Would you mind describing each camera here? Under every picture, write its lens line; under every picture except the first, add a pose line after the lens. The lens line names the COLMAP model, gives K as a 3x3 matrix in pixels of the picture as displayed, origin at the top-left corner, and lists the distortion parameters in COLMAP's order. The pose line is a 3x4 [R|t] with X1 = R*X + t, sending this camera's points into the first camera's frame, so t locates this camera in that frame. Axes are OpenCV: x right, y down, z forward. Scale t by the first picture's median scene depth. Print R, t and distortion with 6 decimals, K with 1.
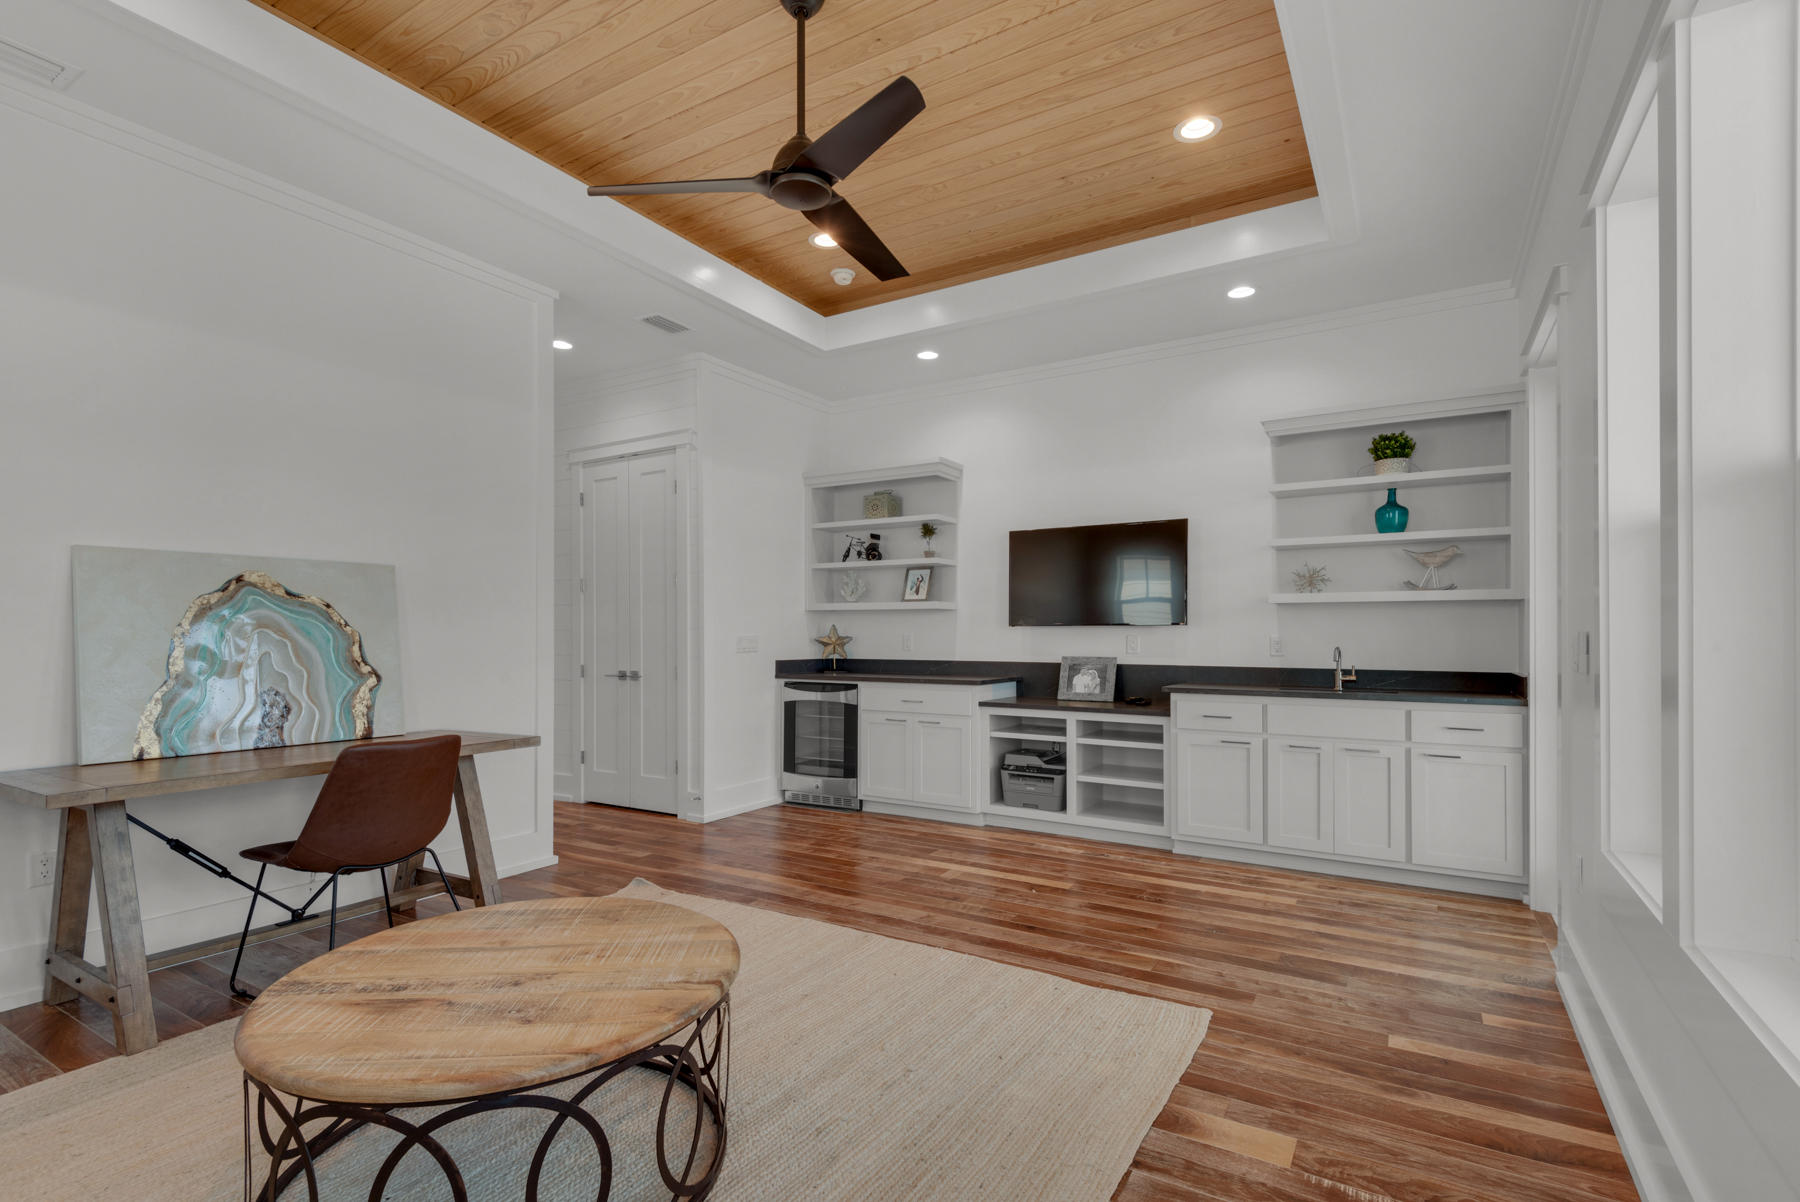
lens RADIAL K [[829.2, 0, 896.5], [0, 829.2, 638.8], [0, 0, 1]] dist [0.002422, -0.000096]
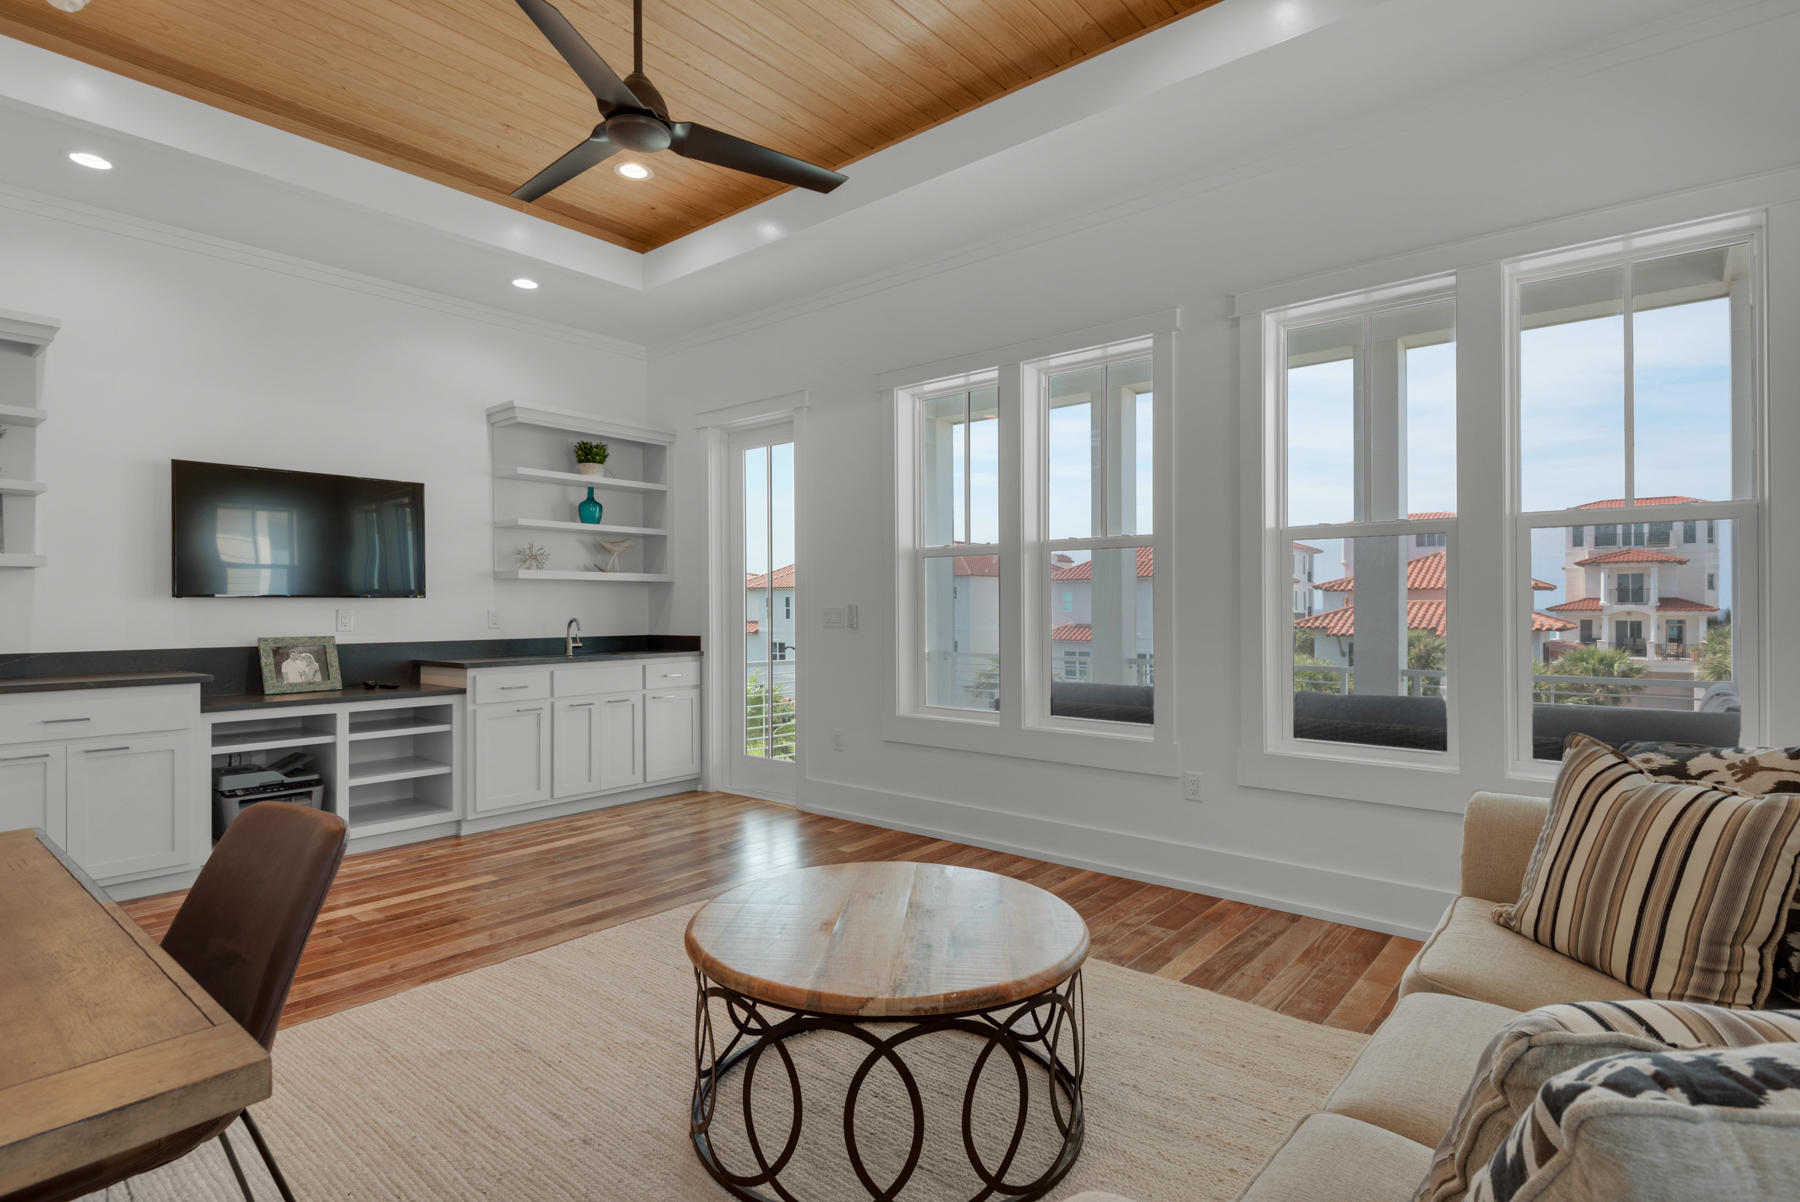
lens RADIAL K [[915.6, 0, 948.3], [0, 915.6, 606.0], [0, 0, 1]] dist [0.042636, 0.000100]
pose [[0.114558, -0.002288, 0.993414, -0.815948], [0.007735, 0.999969, 0.001411, -0.006047], [-0.993386, 0.007522, 0.114573, 0.385924]]
